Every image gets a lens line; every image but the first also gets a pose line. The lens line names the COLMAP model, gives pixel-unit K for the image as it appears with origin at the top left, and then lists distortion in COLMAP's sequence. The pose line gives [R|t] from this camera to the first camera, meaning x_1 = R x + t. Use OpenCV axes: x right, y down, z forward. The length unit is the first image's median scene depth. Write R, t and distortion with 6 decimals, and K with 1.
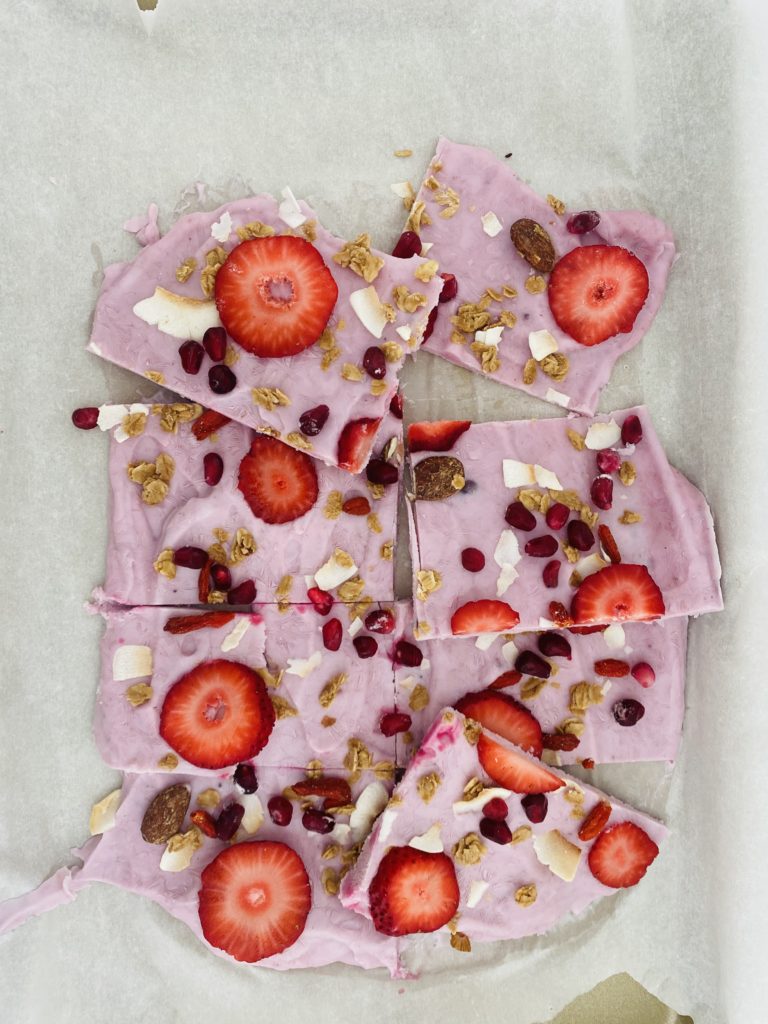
lens RADIAL K [[809.5, 0, 384.0], [0, 809.5, 512.0], [0, 0, 1]] dist [0.085717, -0.169062]
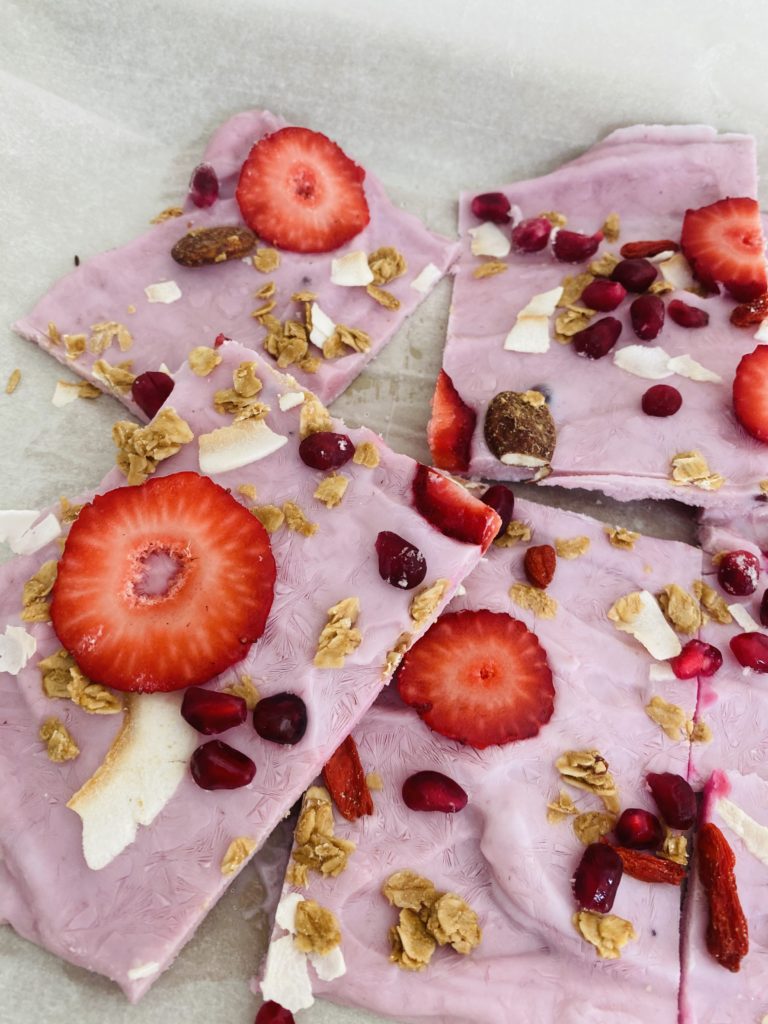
lens RADIAL K [[833.6, 0, 384.0], [0, 833.6, 512.0], [0, 0, 1]] dist [0.047599, -0.121776]
pose [[0.225139, -0.889290, 0.398091, -0.271457], [0.973989, 0.216168, -0.067944, -0.086882], [-0.025633, 0.403033, 0.914826, 0.435476]]
